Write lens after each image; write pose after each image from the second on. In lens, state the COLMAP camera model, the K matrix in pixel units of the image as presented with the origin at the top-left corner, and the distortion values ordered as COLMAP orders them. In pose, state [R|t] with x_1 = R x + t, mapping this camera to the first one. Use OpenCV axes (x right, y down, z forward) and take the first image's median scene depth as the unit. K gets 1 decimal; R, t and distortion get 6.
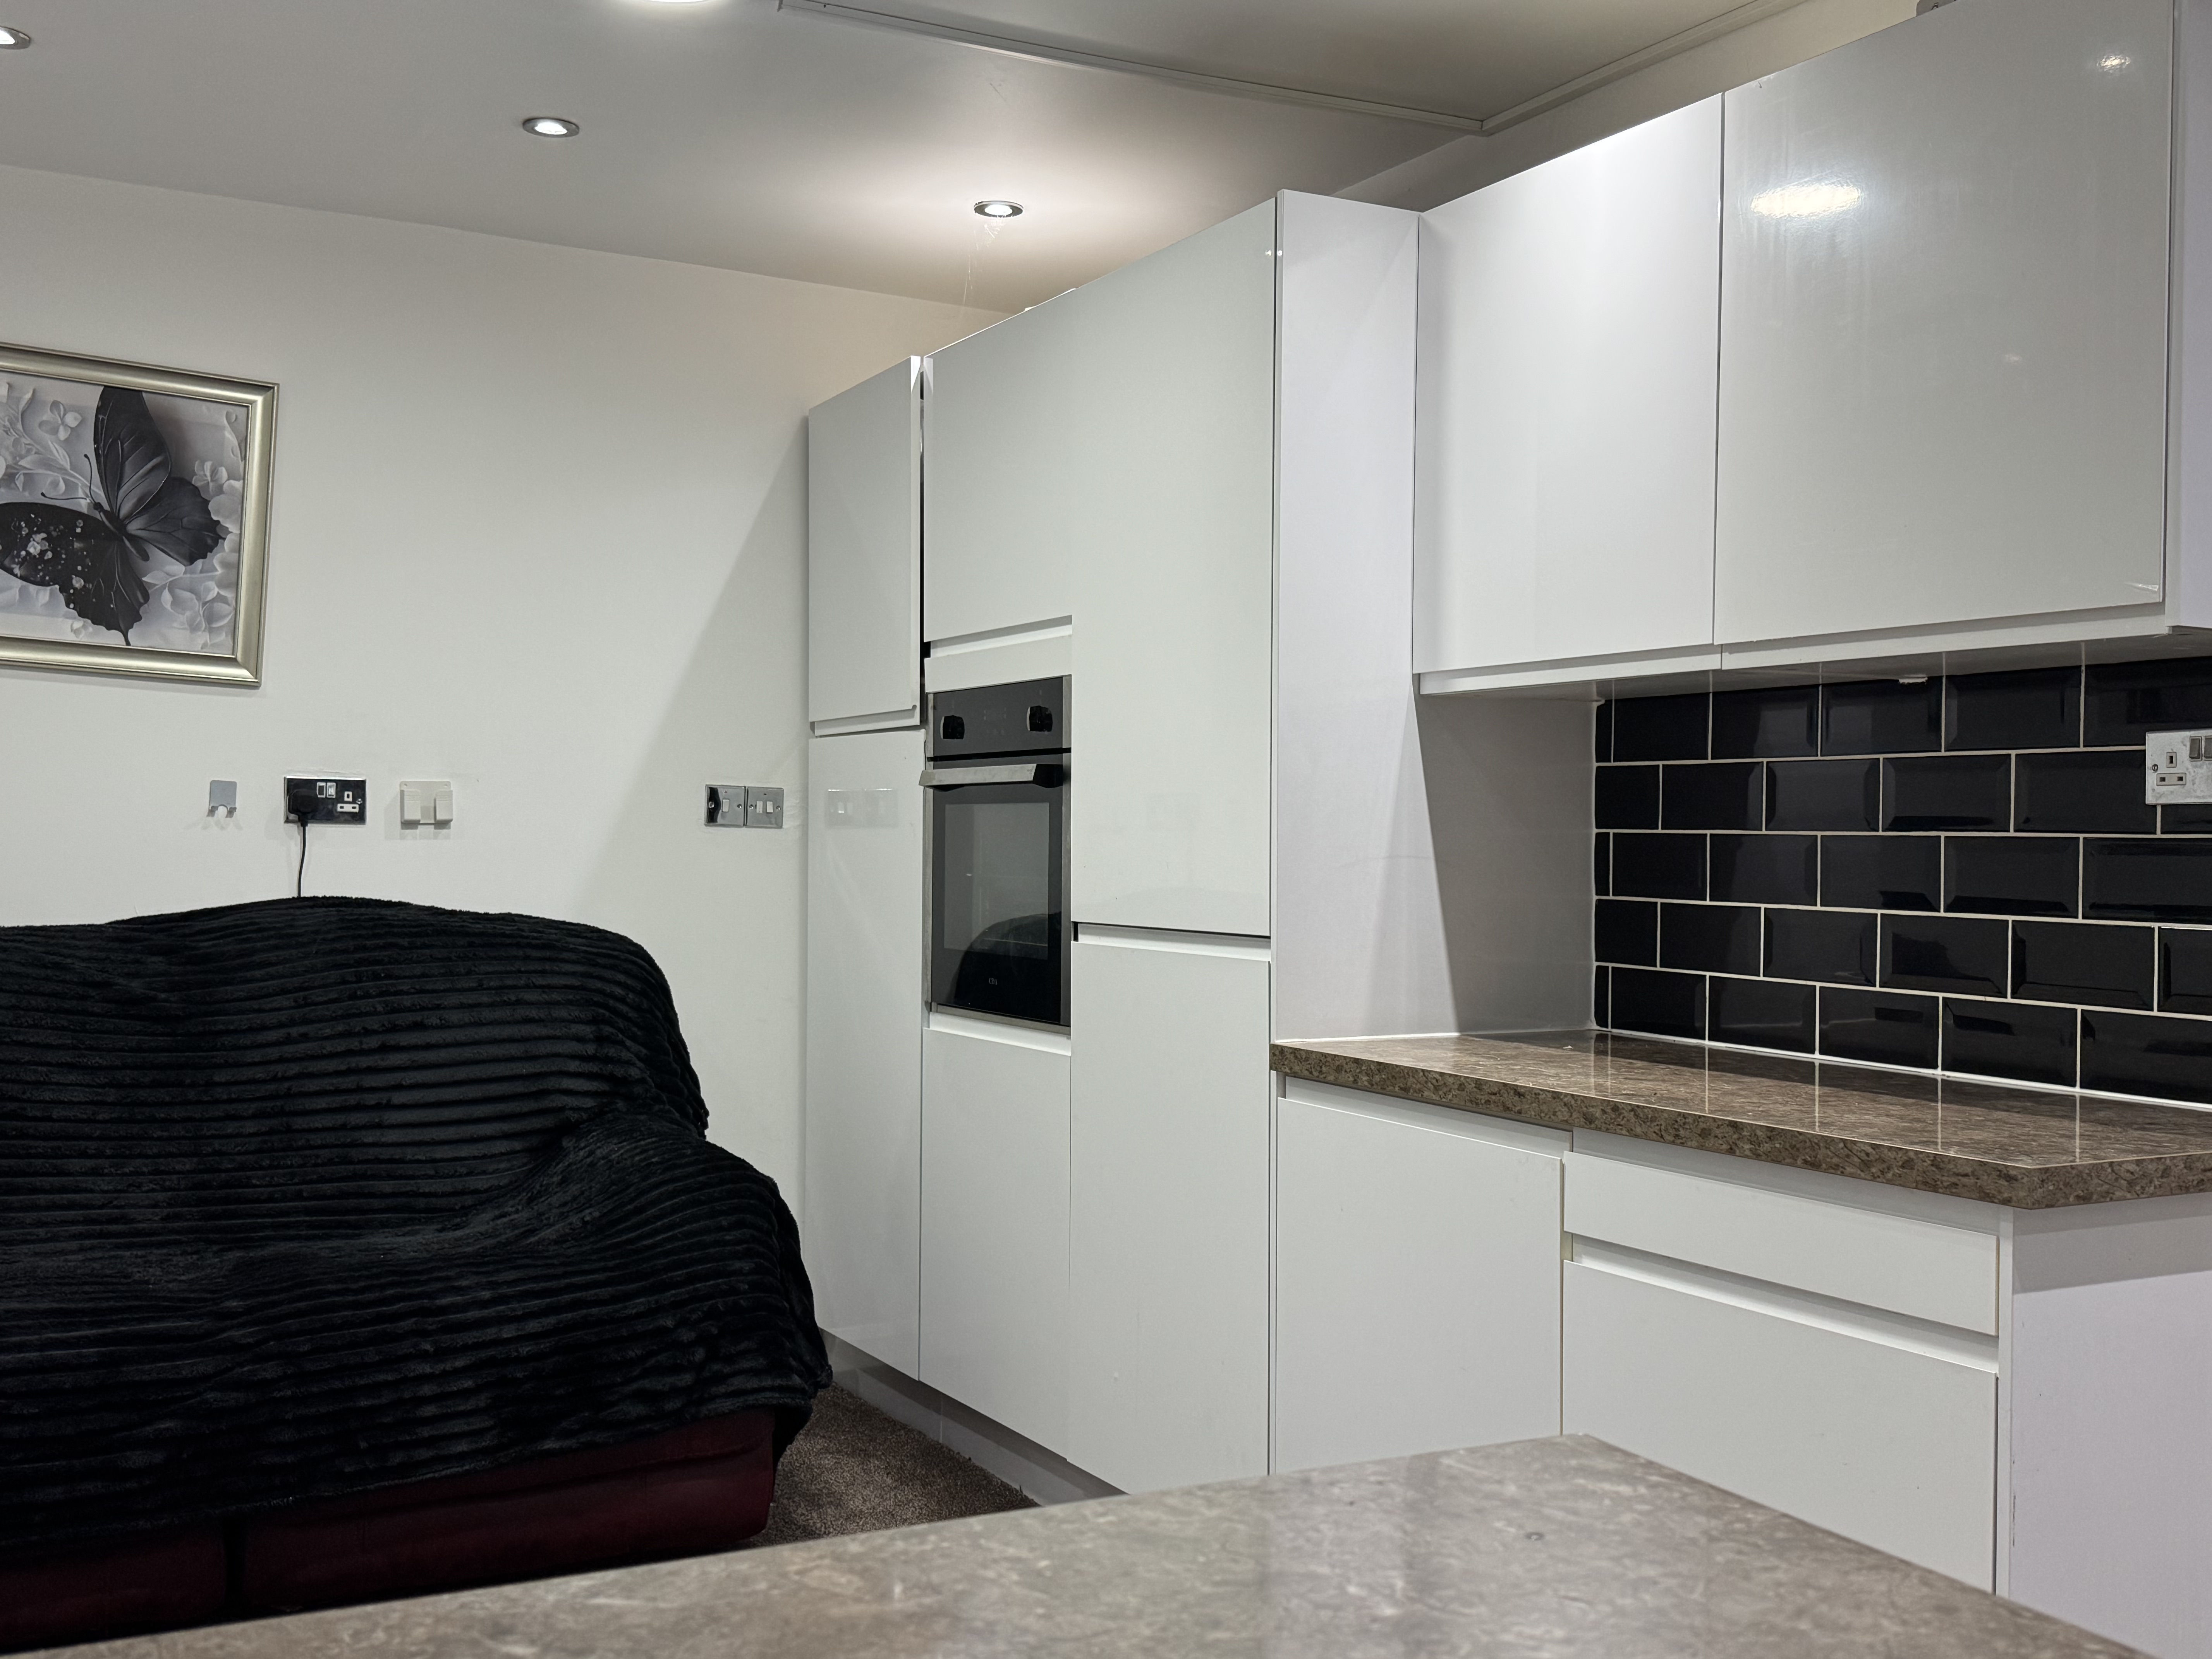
lens RADIAL K [[2137.4, 0, 1106.0], [0, 2137.4, 829.5], [0, 0, 1]] dist [0.176499, -0.386737]
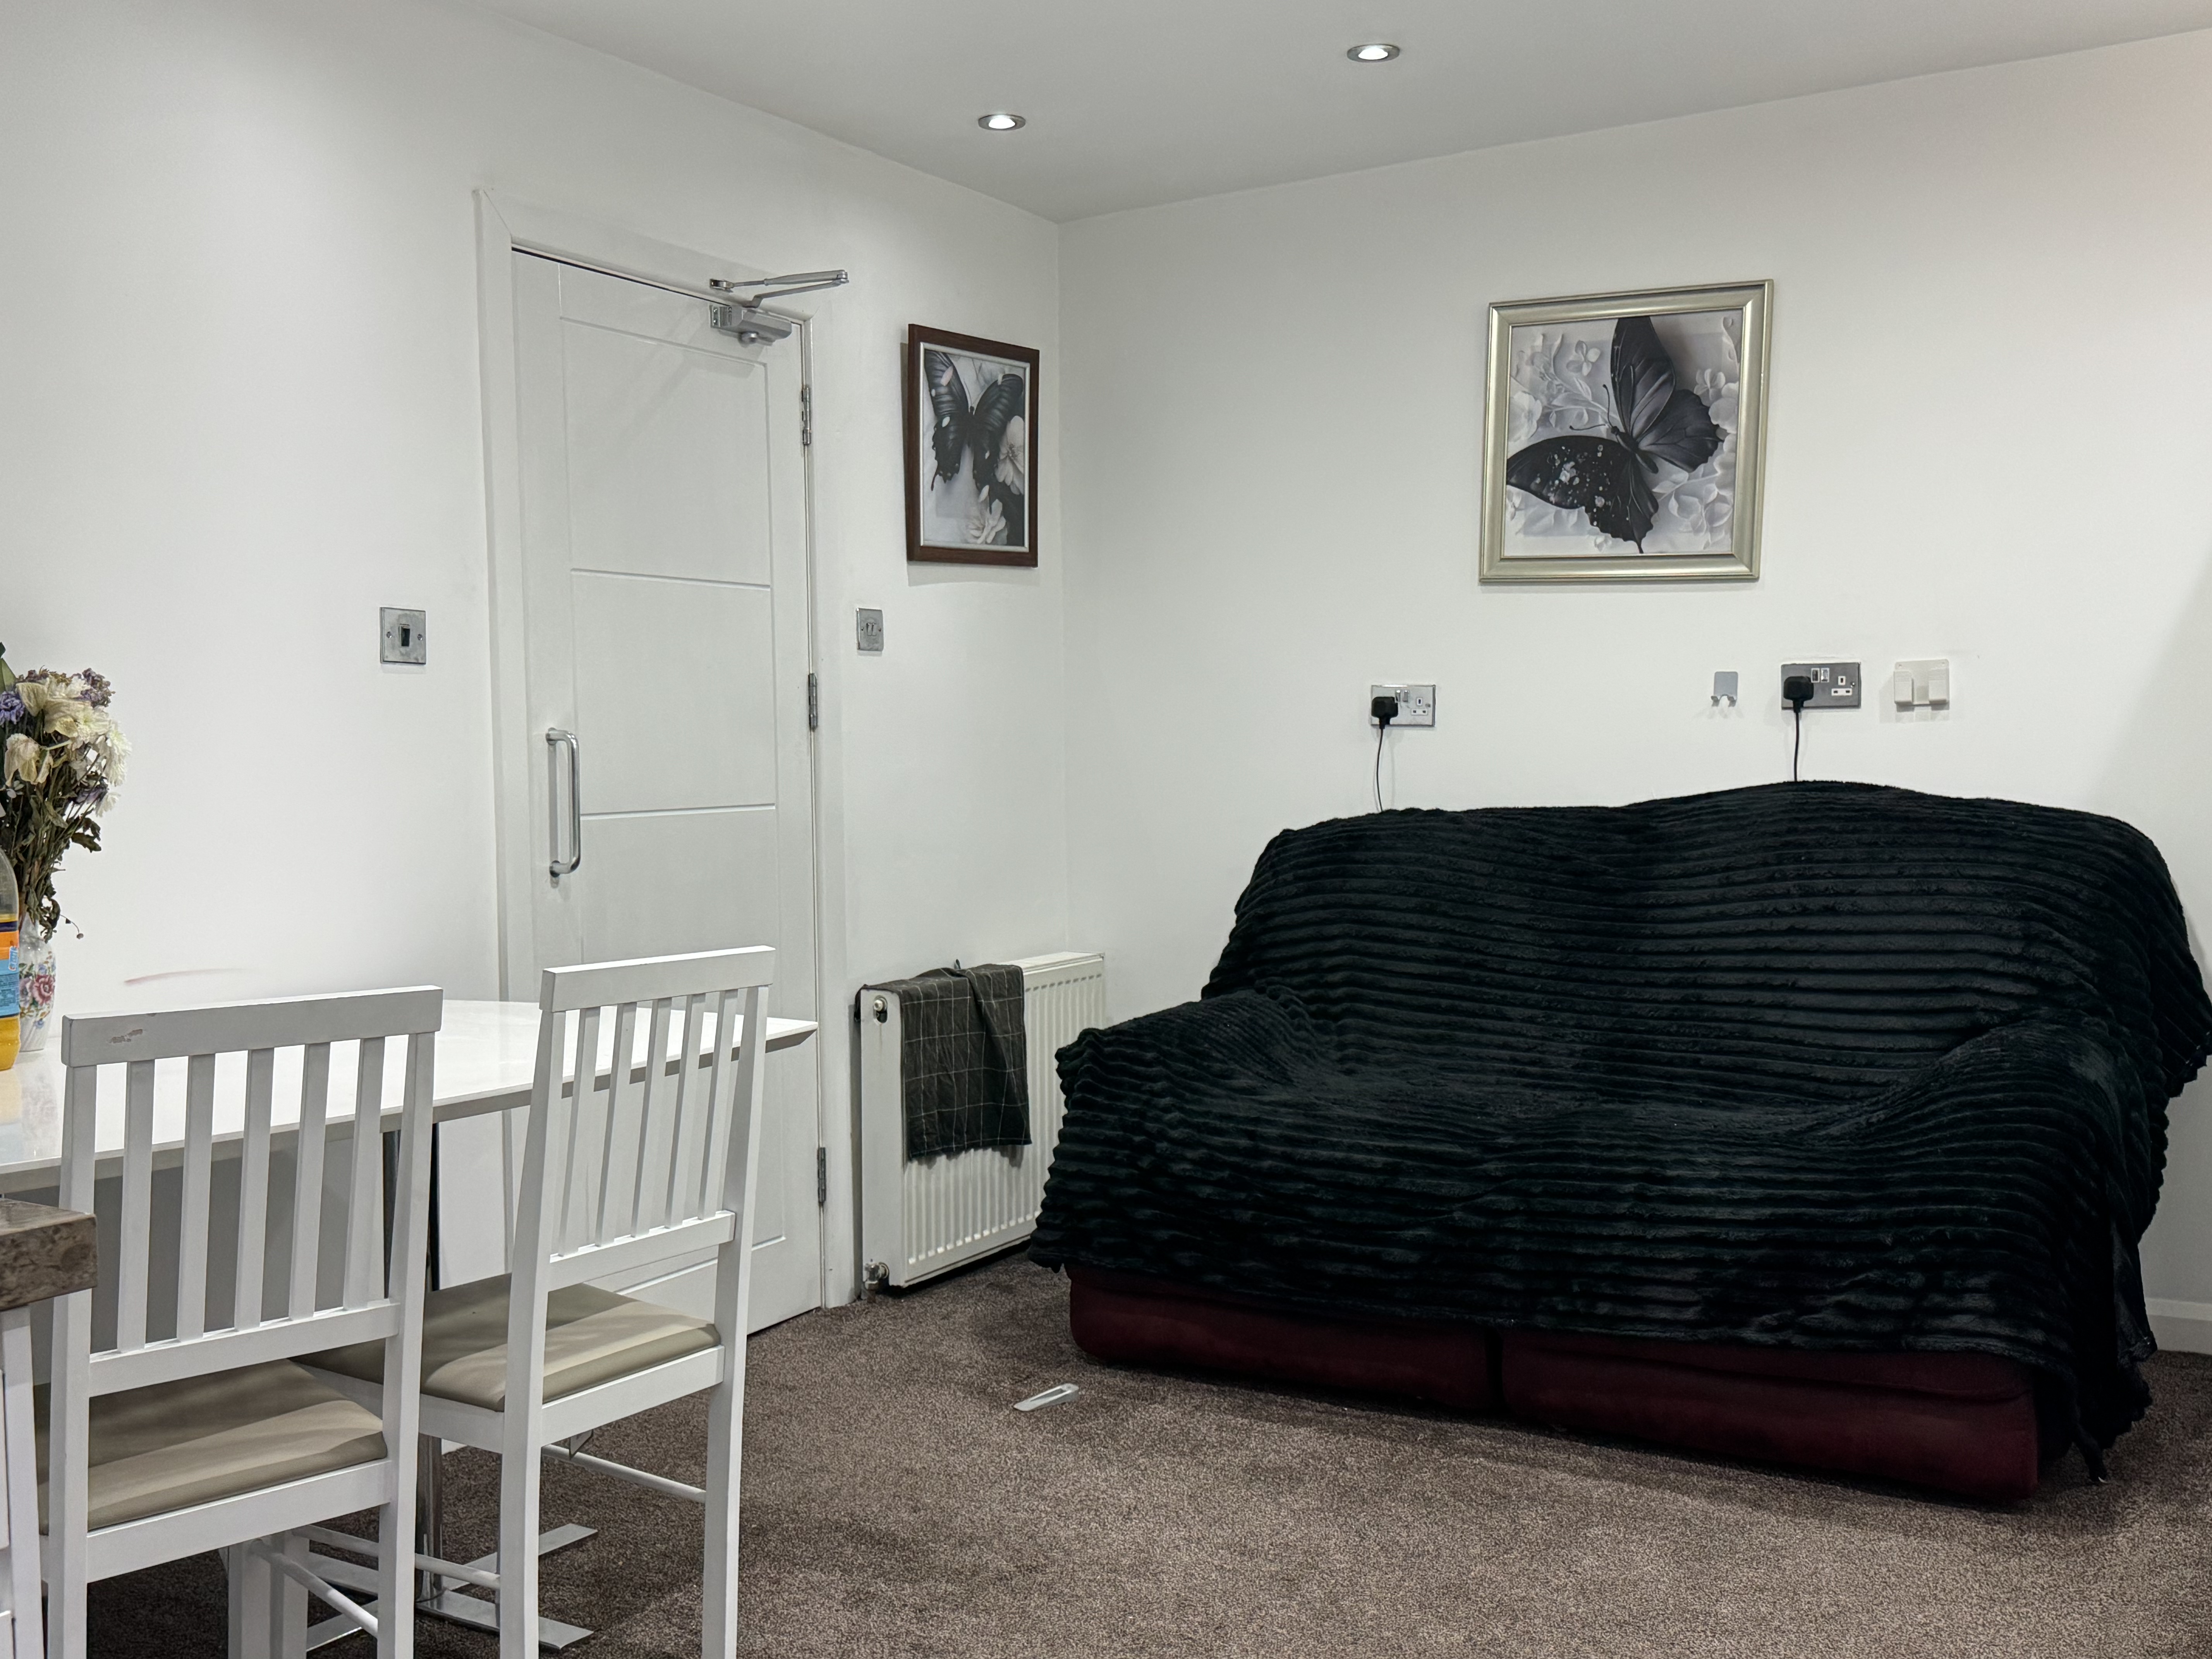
lens RADIAL K [[2137.4, 0, 1106.0], [0, 2137.4, 829.5], [0, 0, 1]] dist [0.176499, -0.386737]
pose [[0.502013, 0.014985, -0.864730, 0.372599], [0.027499, 0.999068, 0.033277, 0.011560], [0.864423, -0.040485, 0.501133, 0.220319]]
